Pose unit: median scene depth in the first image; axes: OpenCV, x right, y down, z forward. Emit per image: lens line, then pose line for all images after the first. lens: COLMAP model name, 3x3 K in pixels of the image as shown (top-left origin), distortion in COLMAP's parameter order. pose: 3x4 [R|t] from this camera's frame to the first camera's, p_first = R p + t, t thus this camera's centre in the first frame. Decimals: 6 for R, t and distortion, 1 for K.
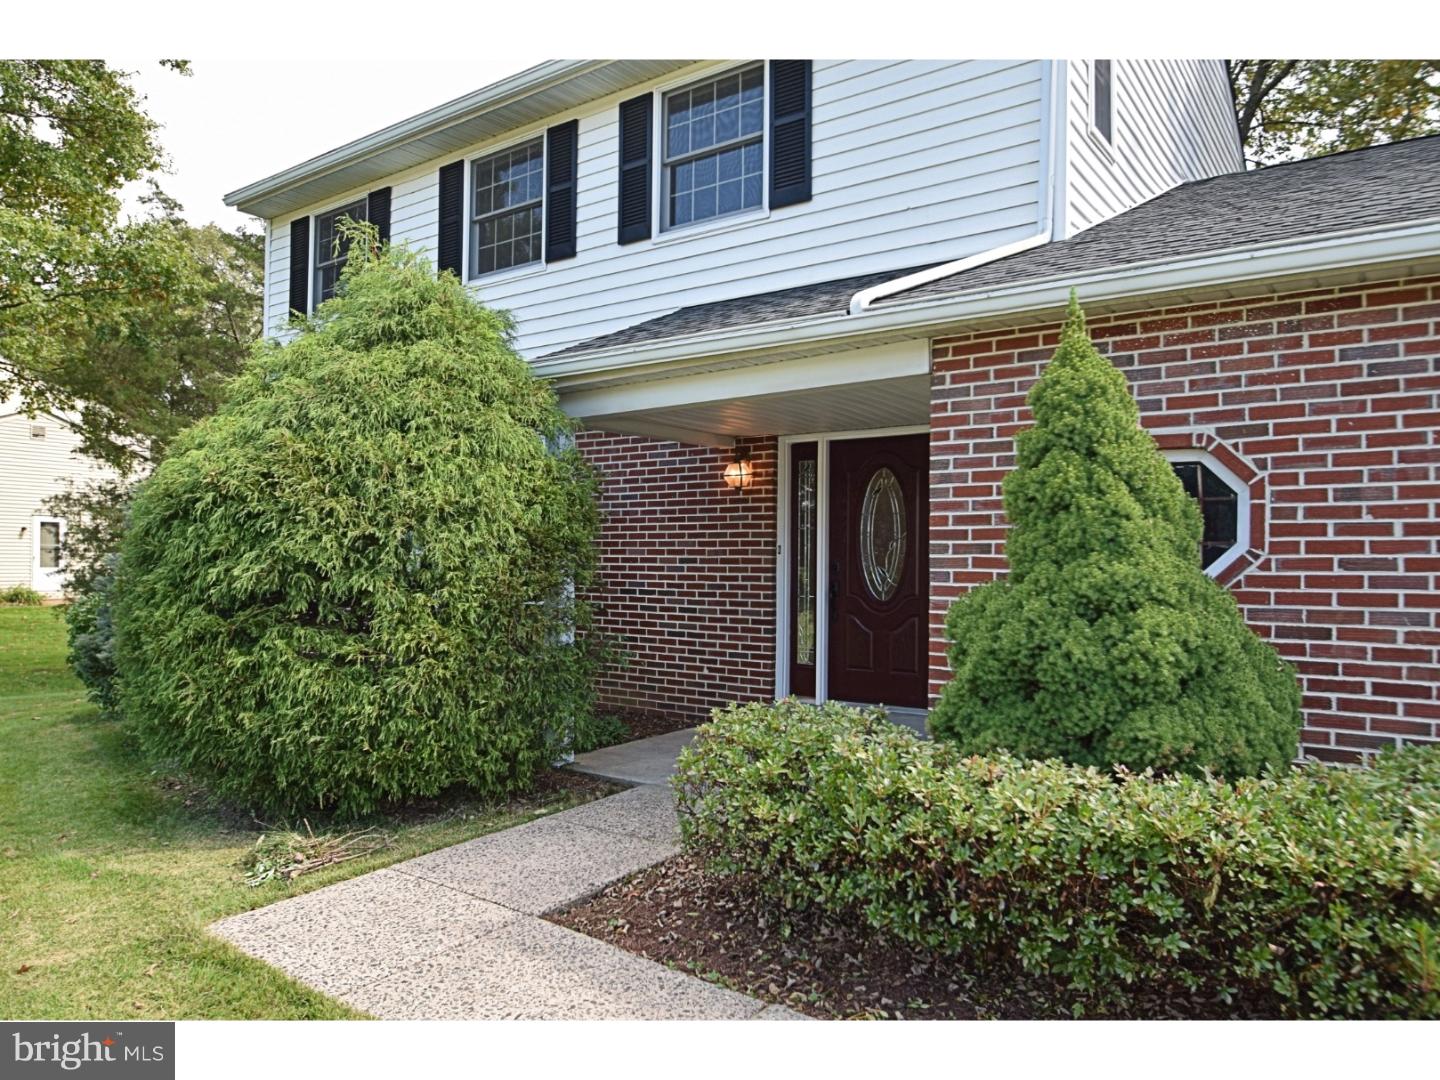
lens RADIAL K [[975.8, 0, 720.0], [0, 975.8, 540.0], [0, 0, 1]] dist [-0.006192, -0.001695]
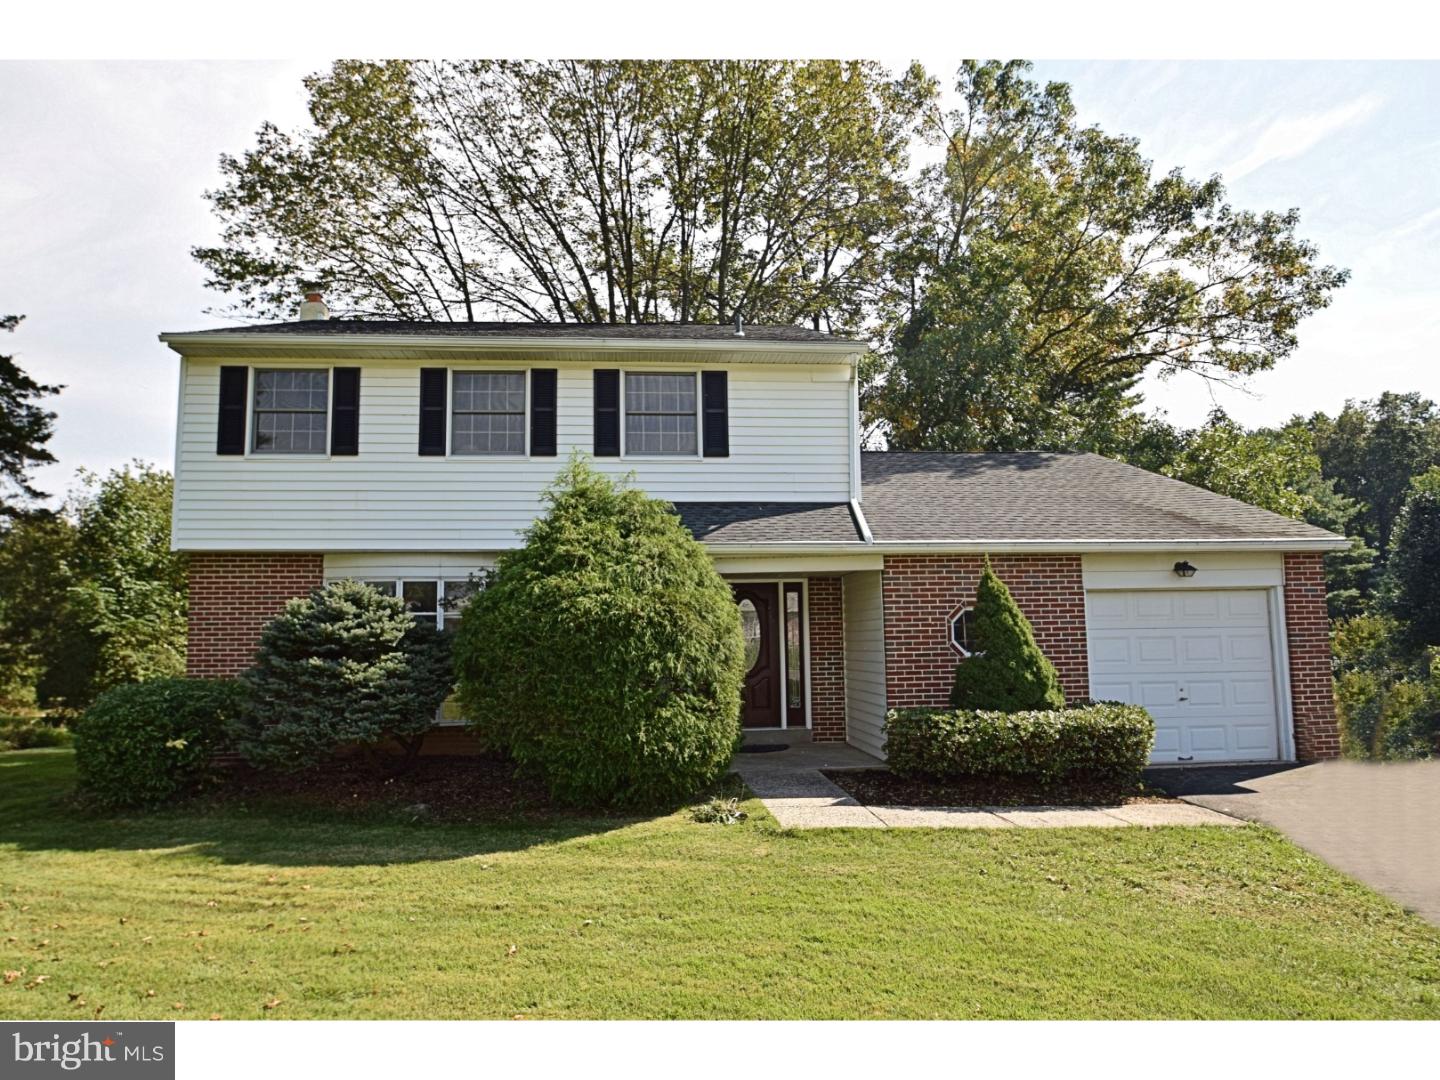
lens RADIAL K [[889.6, 0, 720.0], [0, 889.6, 540.0], [0, 0, 1]] dist [0.000646, 0.000080]
pose [[0.748009, 0.060575, 0.660919, -1.517855], [0.009807, 0.994709, -0.102267, -0.025138], [-0.663616, 0.082979, 0.743457, -0.349395]]
